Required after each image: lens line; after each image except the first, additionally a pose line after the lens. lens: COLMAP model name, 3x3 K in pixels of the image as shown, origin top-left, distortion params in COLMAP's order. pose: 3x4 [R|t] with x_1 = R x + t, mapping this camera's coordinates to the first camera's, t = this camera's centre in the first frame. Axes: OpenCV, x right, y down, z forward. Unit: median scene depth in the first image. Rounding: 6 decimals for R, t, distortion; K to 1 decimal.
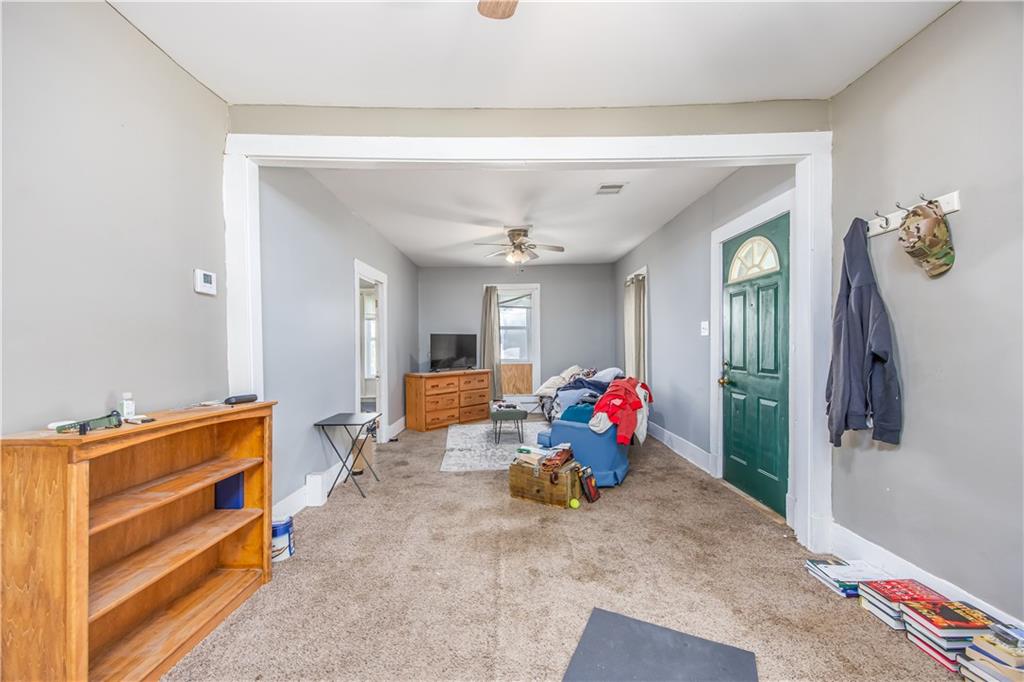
lens RADIAL K [[387.8, 0, 511.4], [0, 387.8, 347.3], [0, 0, 1]] dist [-0.002283, 0.000001]
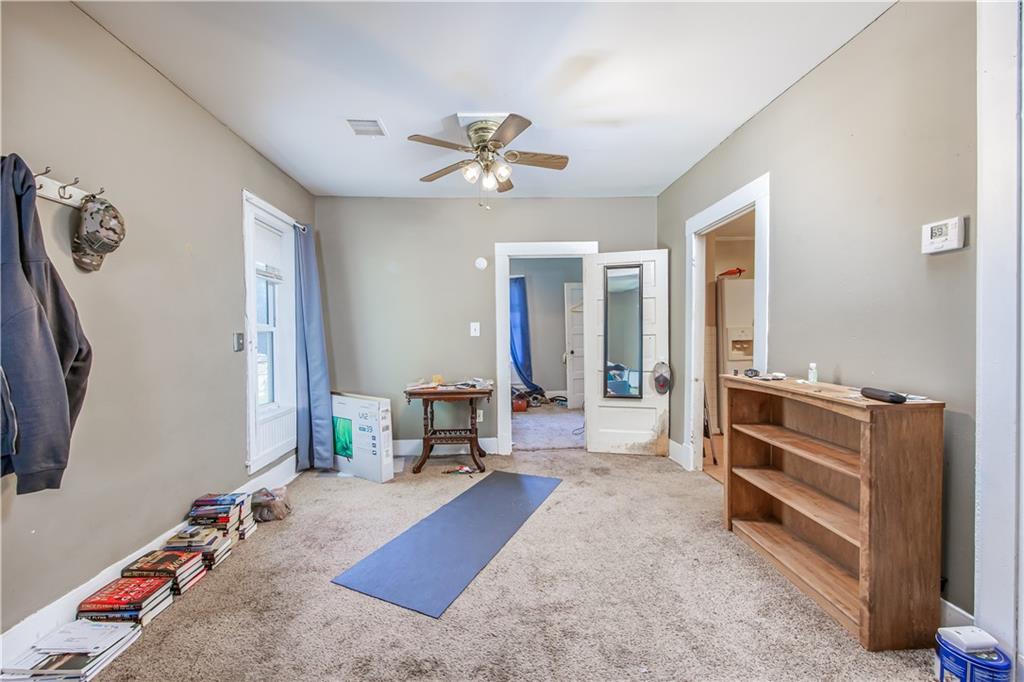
lens RADIAL K [[387.8, 0, 510.1], [0, 387.8, 344.8], [0, 0, 1]] dist [-0.002283, 0.000001]
pose [[-0.999075, 0.022652, -0.036544, 0.065962], [0.022019, 0.999602, 0.017641, 0.008204], [0.036929, 0.016820, -0.999176, 2.083207]]
